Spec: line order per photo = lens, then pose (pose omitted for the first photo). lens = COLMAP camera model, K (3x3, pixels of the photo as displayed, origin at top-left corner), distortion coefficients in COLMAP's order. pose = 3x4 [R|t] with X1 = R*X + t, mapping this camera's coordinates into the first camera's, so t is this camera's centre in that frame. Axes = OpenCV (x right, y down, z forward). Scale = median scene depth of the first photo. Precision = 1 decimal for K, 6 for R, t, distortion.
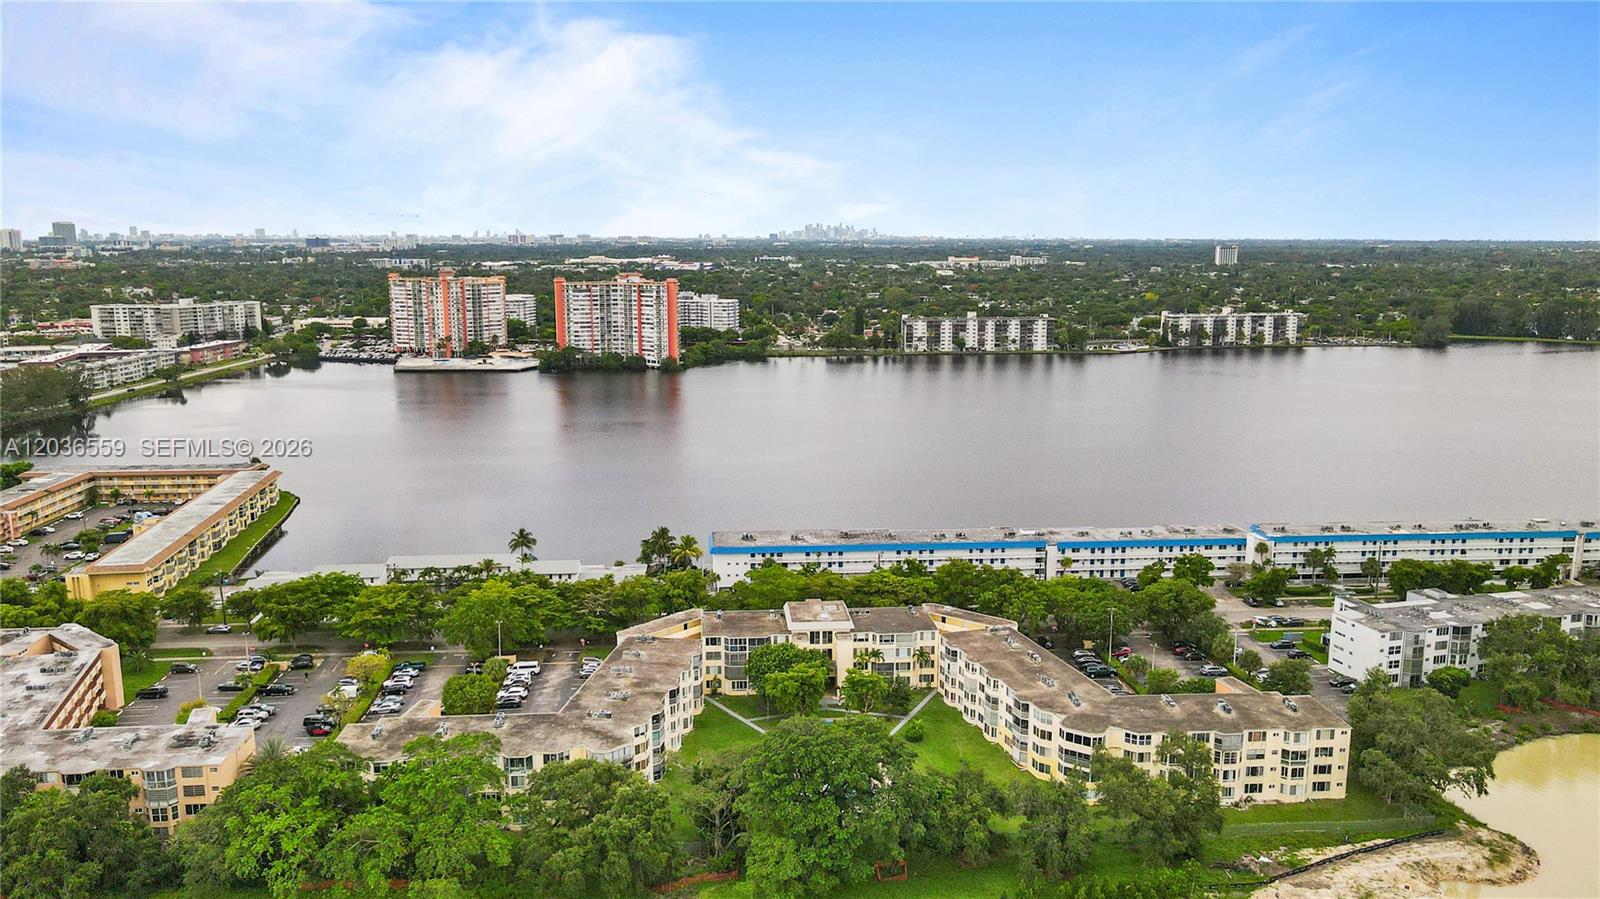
lens RADIAL K [[1185.8, 0, 800.0], [0, 1185.8, 449.5], [0, 0, 1]] dist [-0.007260, 0.034142]
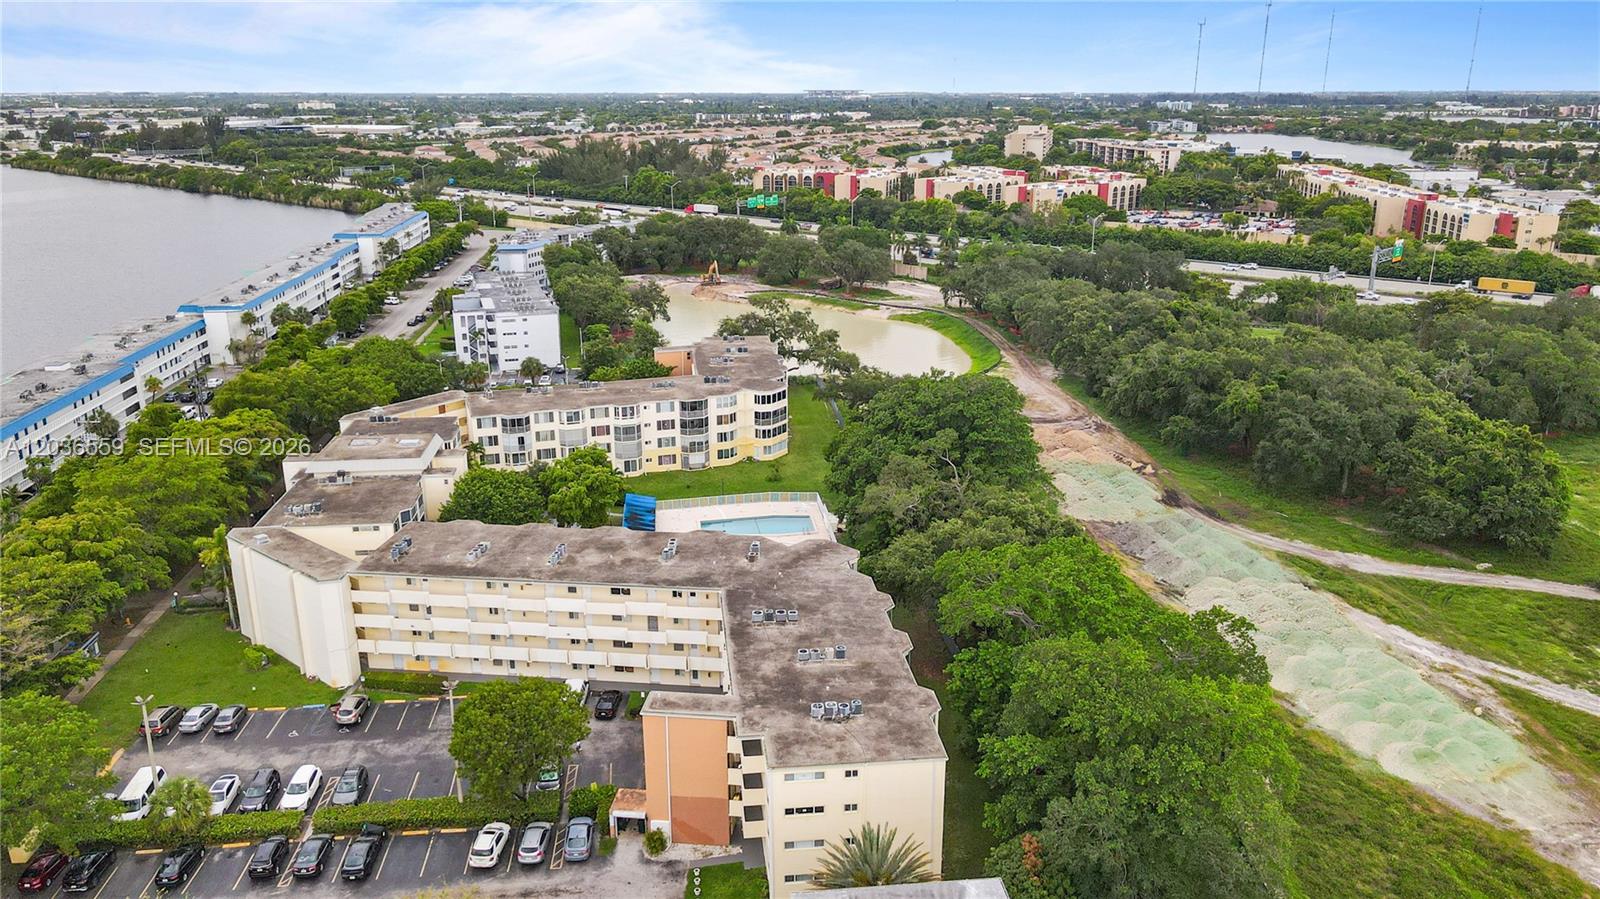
lens RADIAL K [[1194.8, 0, 800.0], [0, 1194.8, 449.5], [0, 0, 1]] dist [-0.007765, -0.000126]
pose [[-0.037690, -0.290034, 0.956274, -0.635590], [0.175357, 0.940185, 0.292066, -0.013357], [-0.983783, 0.178697, 0.015424, 0.774938]]
